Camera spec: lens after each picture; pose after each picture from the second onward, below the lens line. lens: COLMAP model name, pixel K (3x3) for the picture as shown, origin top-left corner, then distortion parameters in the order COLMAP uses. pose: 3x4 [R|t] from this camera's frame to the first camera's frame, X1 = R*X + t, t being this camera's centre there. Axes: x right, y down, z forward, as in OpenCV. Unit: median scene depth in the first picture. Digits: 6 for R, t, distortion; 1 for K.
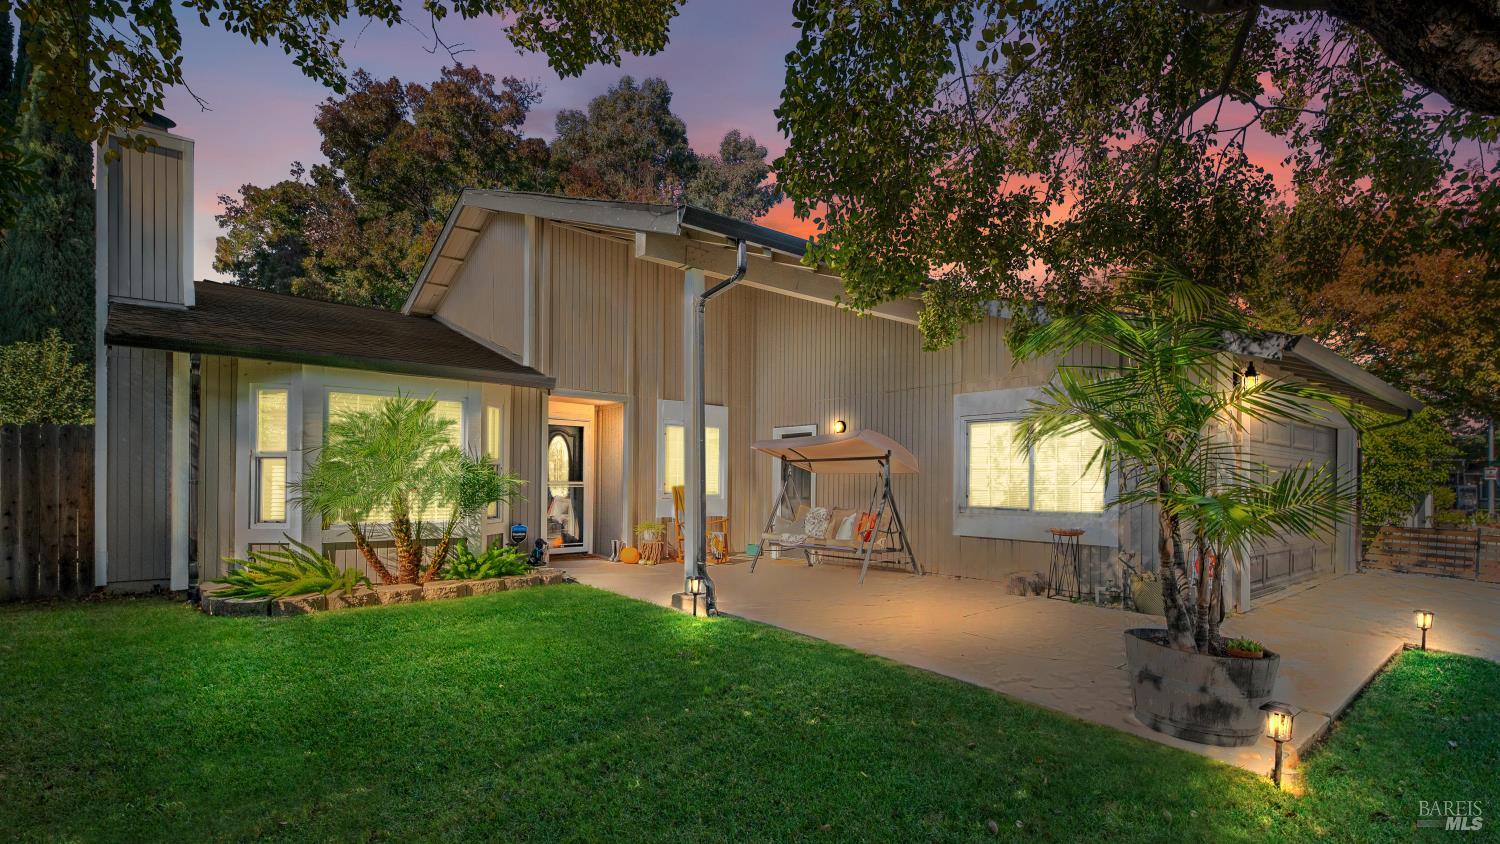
lens RADIAL K [[690.6, 0, 735.0], [0, 690.6, 488.5], [0, 0, 1]] dist [0.015806, -0.009856]
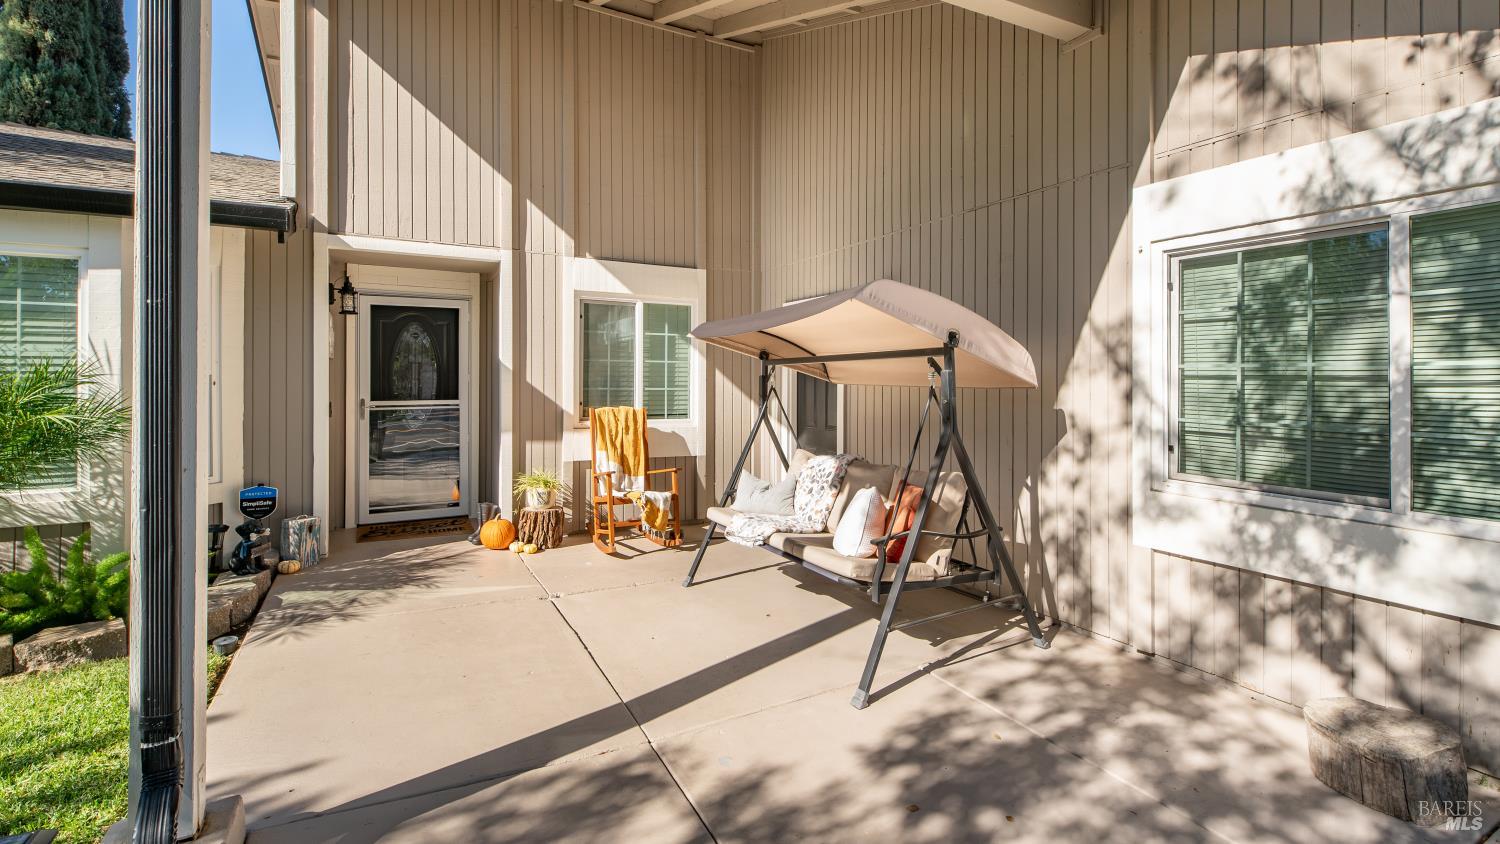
lens RADIAL K [[676.1, 0, 741.8], [0, 676.1, 379.5], [0, 0, 1]] dist [0.012580, -0.008932]
pose [[0.978397, -0.008251, -0.206572, 0.178742], [0.007017, 0.999953, -0.006704, -0.026163], [0.206618, 0.005110, 0.978408, 0.576862]]
